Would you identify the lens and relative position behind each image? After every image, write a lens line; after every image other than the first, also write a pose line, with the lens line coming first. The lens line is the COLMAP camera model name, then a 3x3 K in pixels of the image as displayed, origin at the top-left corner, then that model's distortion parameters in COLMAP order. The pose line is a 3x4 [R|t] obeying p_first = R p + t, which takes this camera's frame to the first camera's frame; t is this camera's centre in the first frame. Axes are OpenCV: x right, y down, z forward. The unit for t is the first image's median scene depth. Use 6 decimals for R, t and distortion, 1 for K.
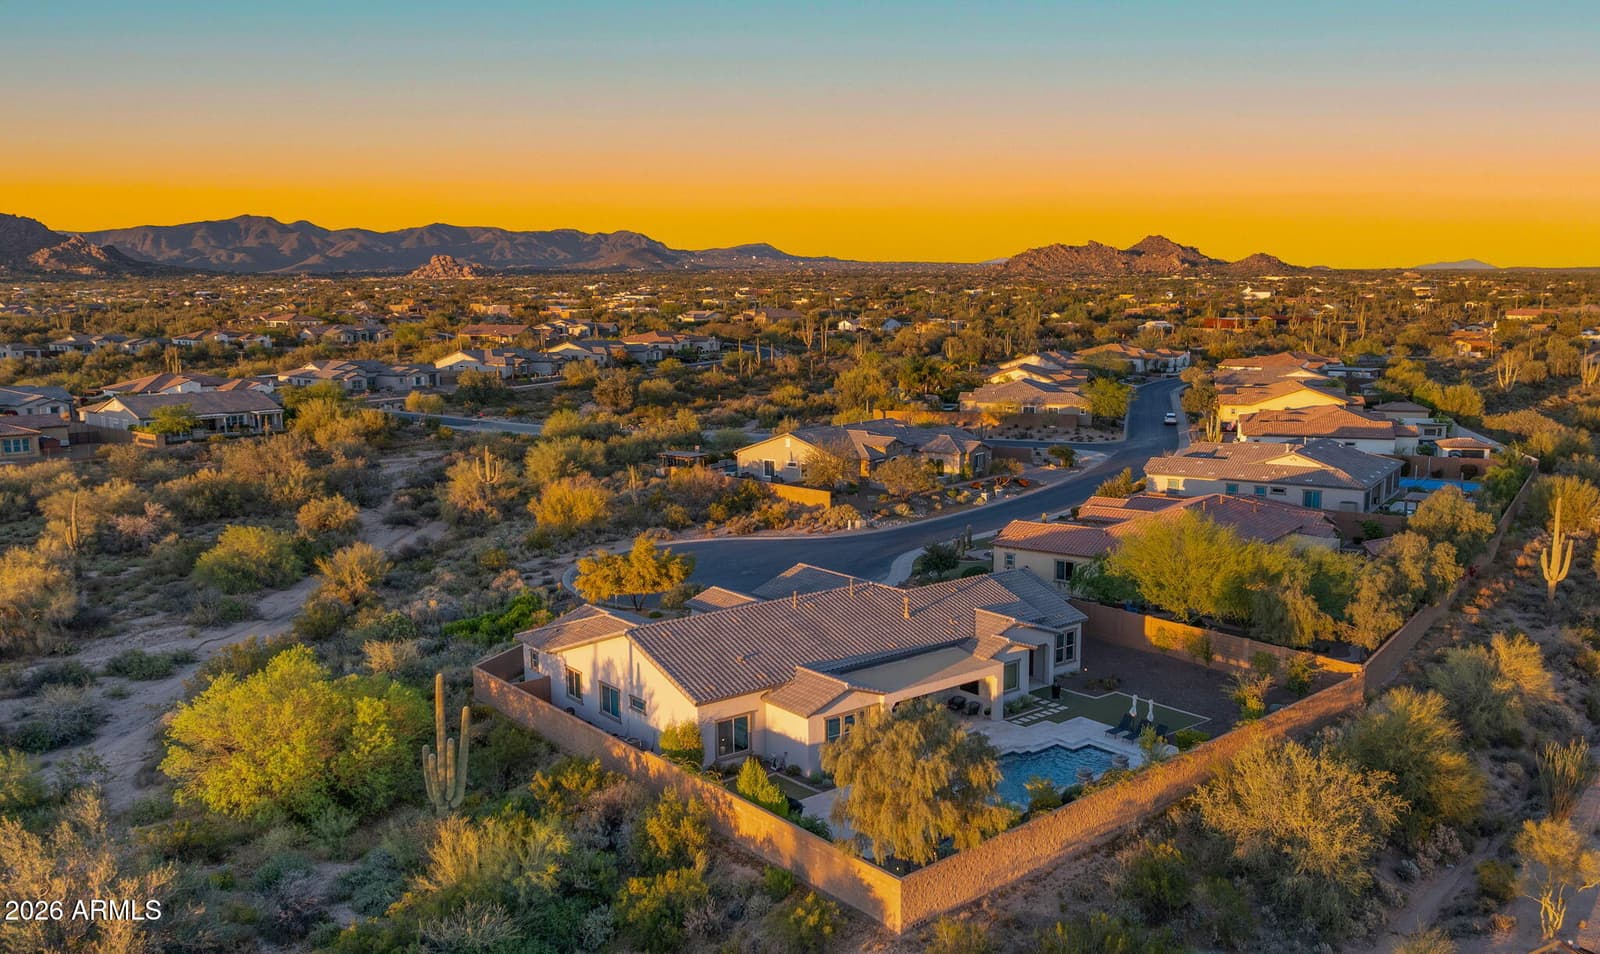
lens RADIAL K [[1304.4, 0, 922.2], [0, 1304.4, 476.8], [0, 0, 1]] dist [-0.019340, -0.009644]
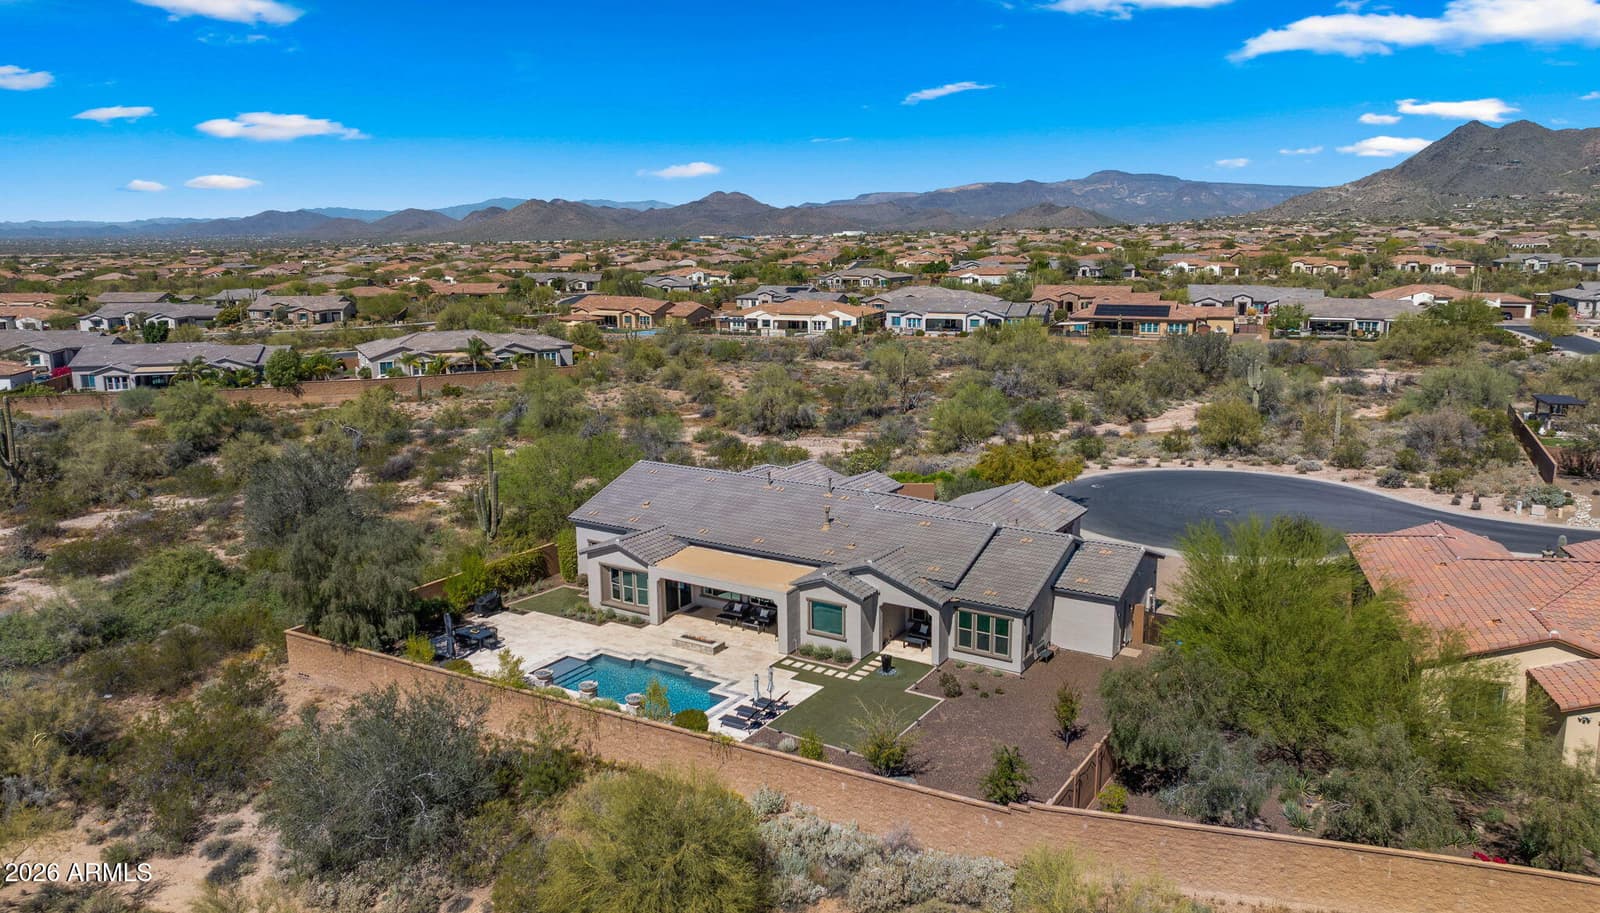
lens RADIAL K [[1156.0, 0, 800.0], [0, 1156.0, 456.5], [0, 0, 1]] dist [-0.013033, -0.002523]
pose [[0.256529, 0.182758, -0.949101, 0.295330], [-0.126372, 0.979873, 0.154526, -0.025948], [0.958240, 0.080300, 0.274461, 0.292925]]
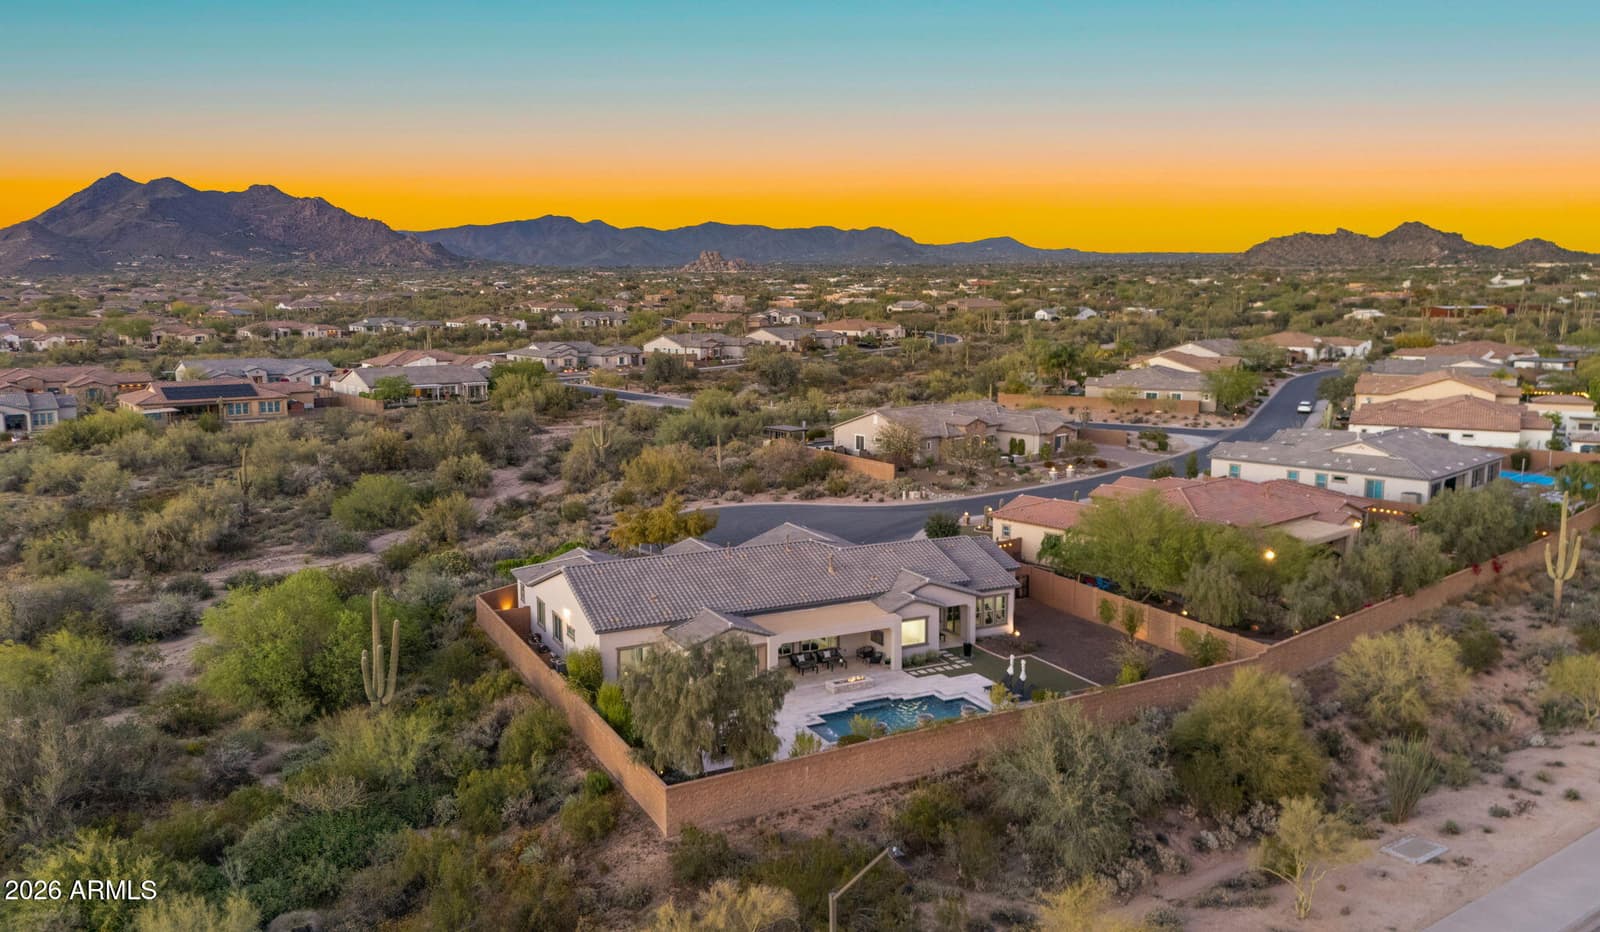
lens RADIAL K [[1241.1, 0, 848.4], [0, 1241.1, 464.8], [0, 0, 1]] dist [0.069434, -0.062347]
pose [[0.969145, 0.032955, -0.244278, 0.099786], [-0.032117, 0.999457, 0.007412, 0.003559], [0.244389, 0.000662, 0.969677, -0.004811]]
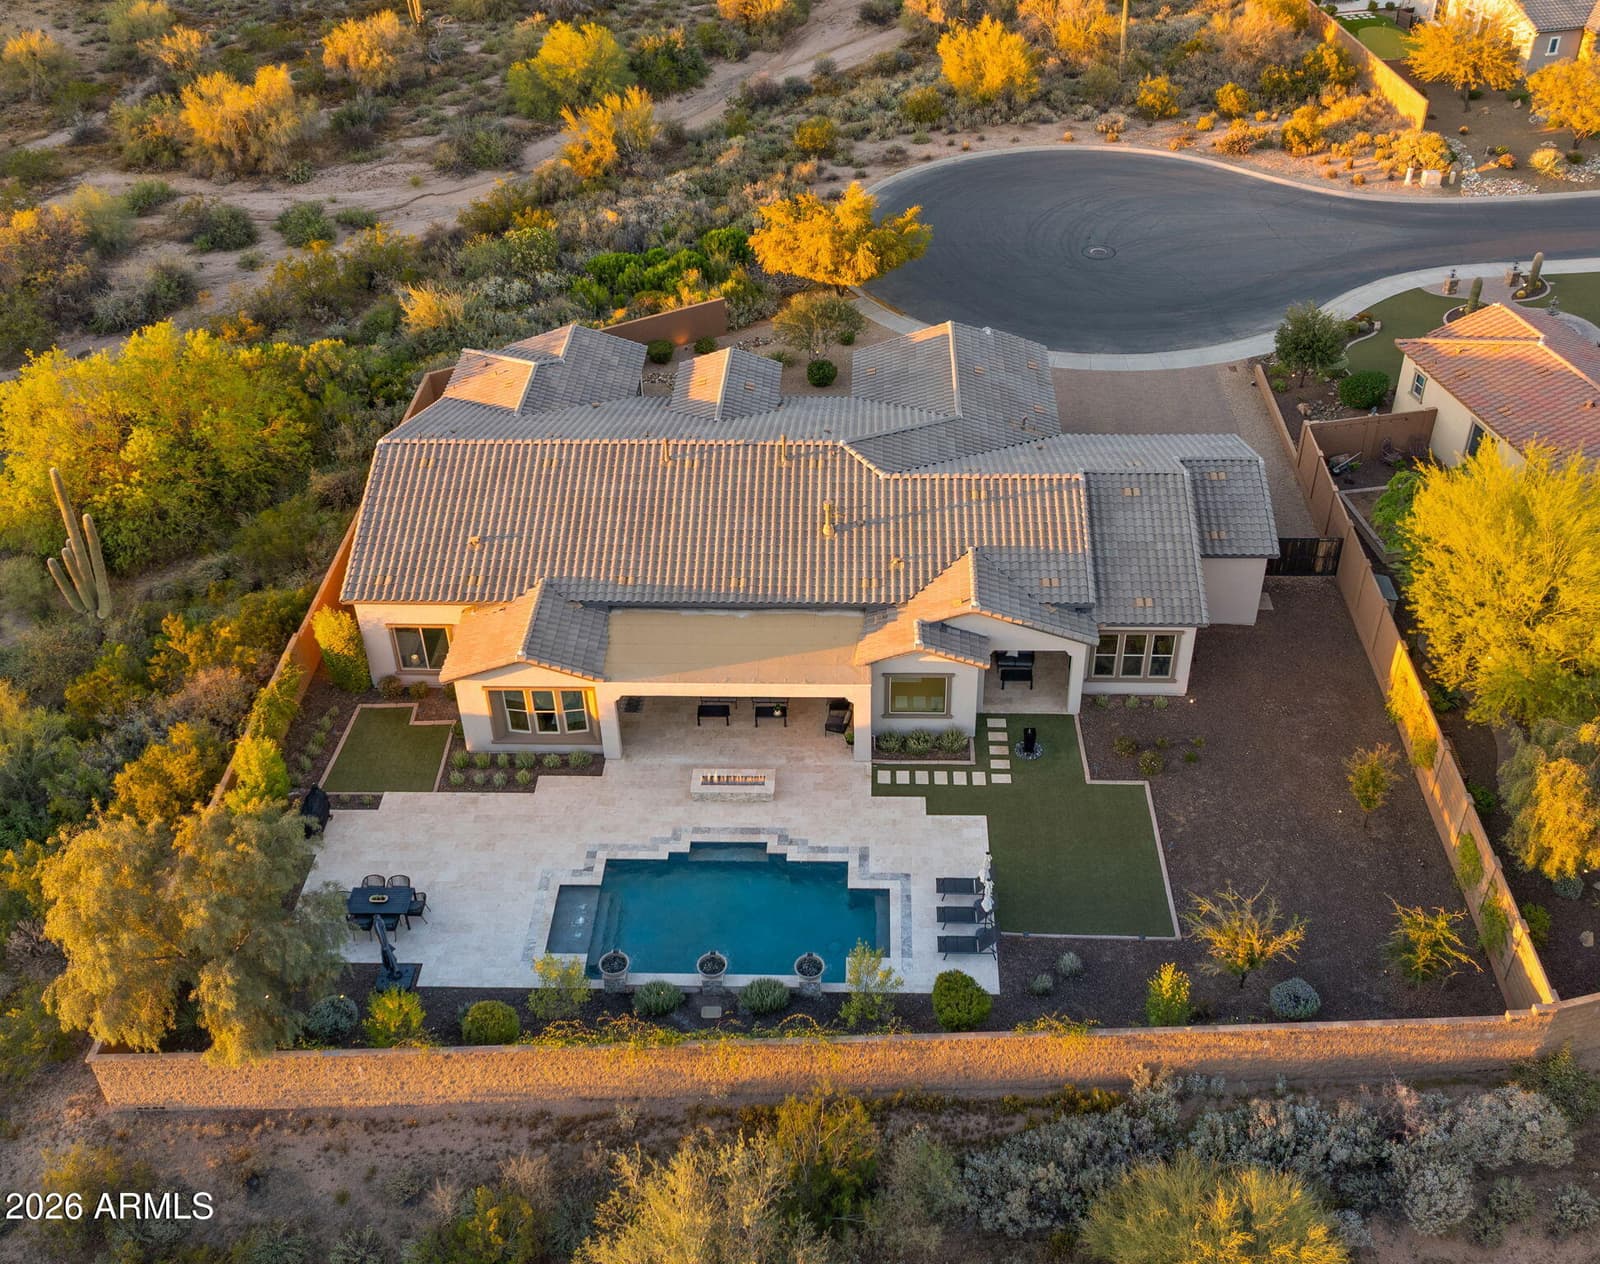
lens RADIAL K [[1623.7, 0, 822.1], [0, 1623.7, 630.5], [0, 0, 1]] dist [-0.003313, -0.029094]
pose [[0.712589, 0.404259, -0.573404, 0.166058], [-0.080658, 0.859087, 0.505434, -0.087497], [0.696930, -0.313917, 0.644782, 0.198944]]
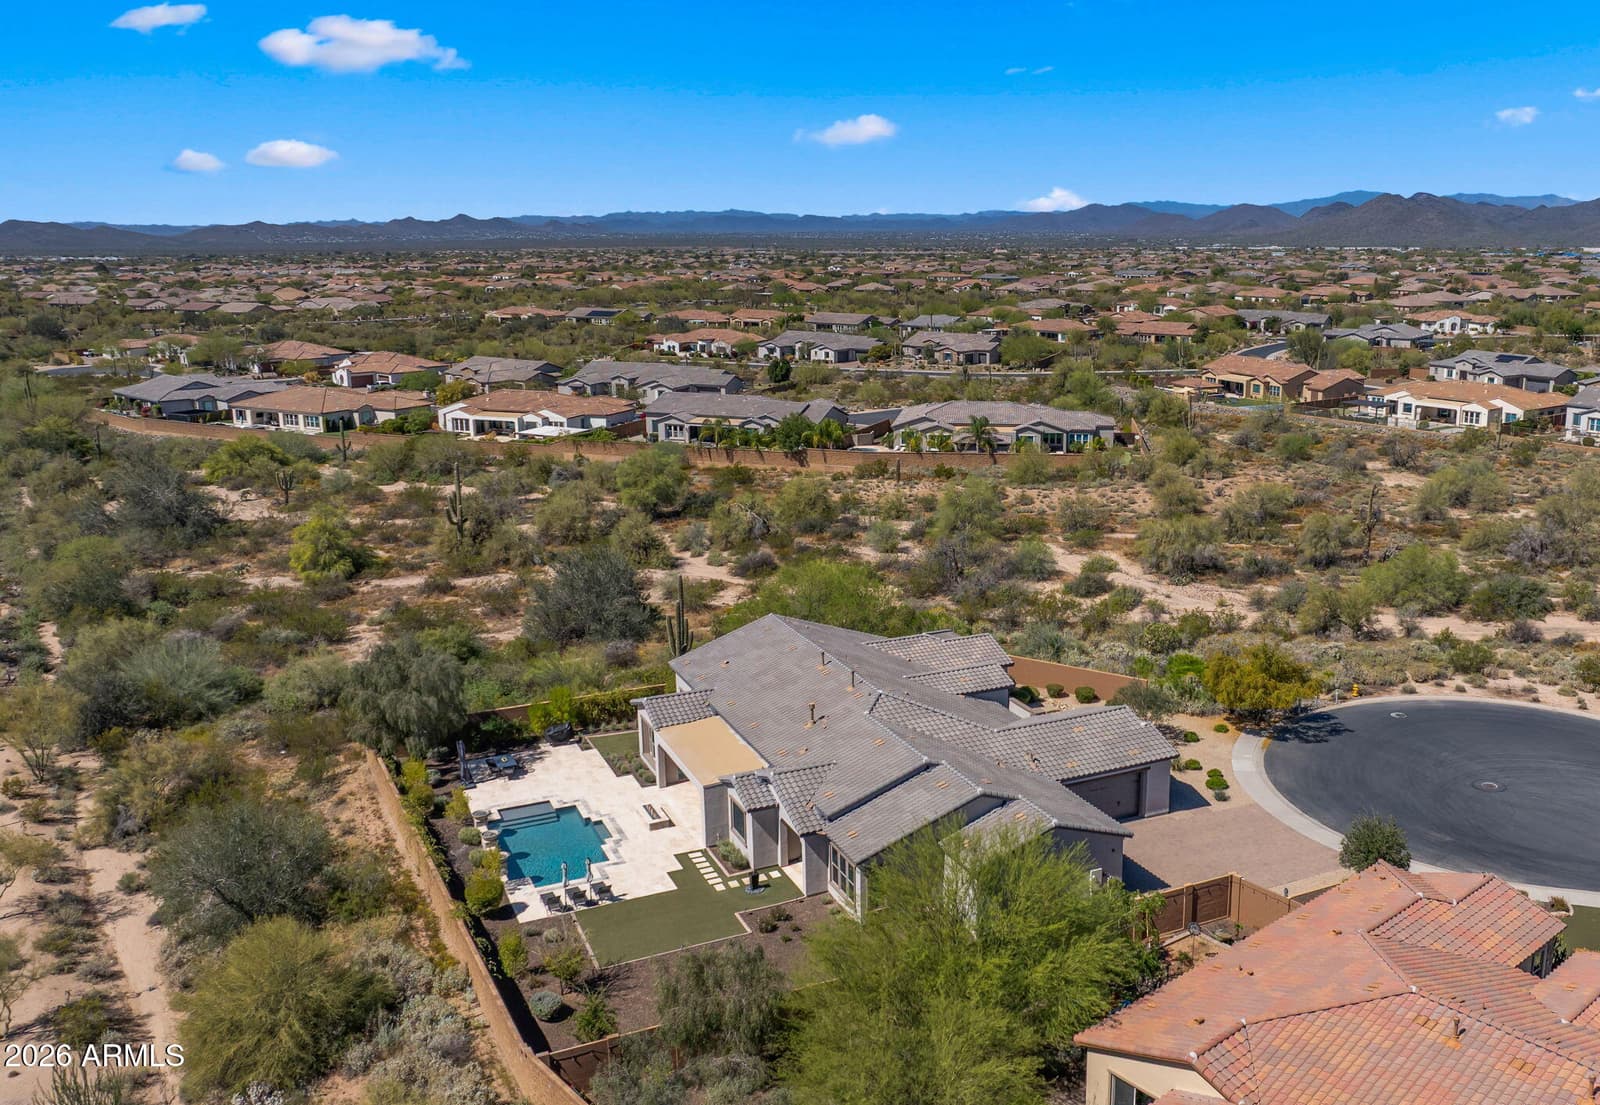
lens RADIAL K [[1387.2, 0, 958.7], [0, 1387.2, 548.5], [0, 0, 1]] dist [0.007013, 0.001645]
pose [[-0.264732, 0.214970, -0.940056, 0.323576], [-0.140851, 0.955761, 0.258227, -0.104141], [0.953980, 0.200769, -0.222742, 0.500813]]
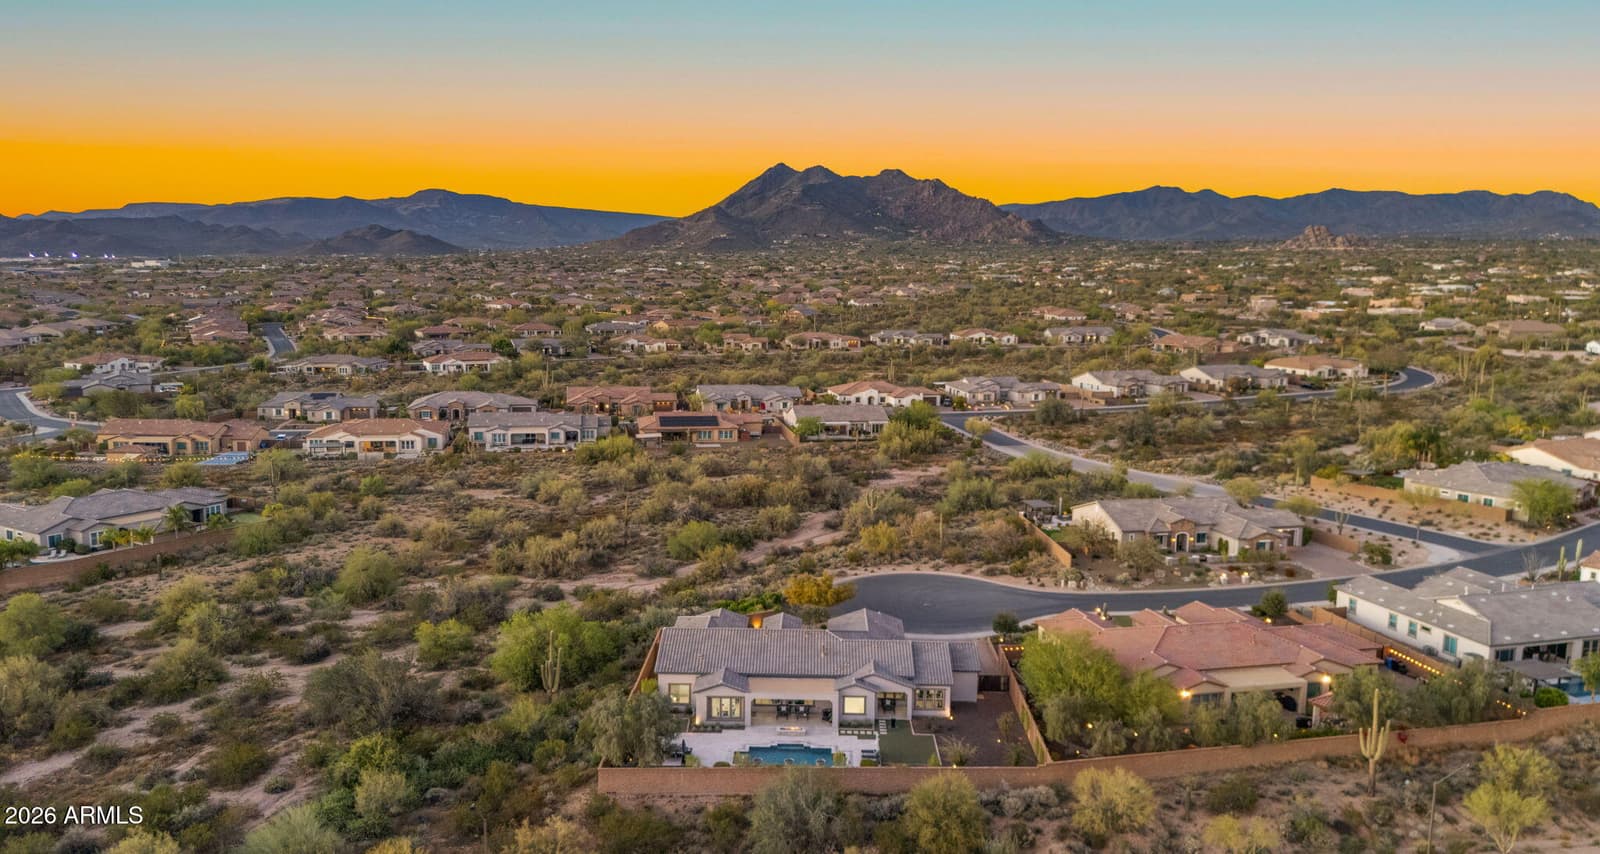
lens RADIAL K [[1257.6, 0, 800.0], [0, 1257.6, 427.0], [0, 0, 1]] dist [0.105744, -0.159844]
pose [[0.721119, 0.105158, -0.684784, 0.414200], [-0.105261, 0.993569, 0.041730, -0.098850], [0.684768, 0.041988, 0.727550, -0.089514]]
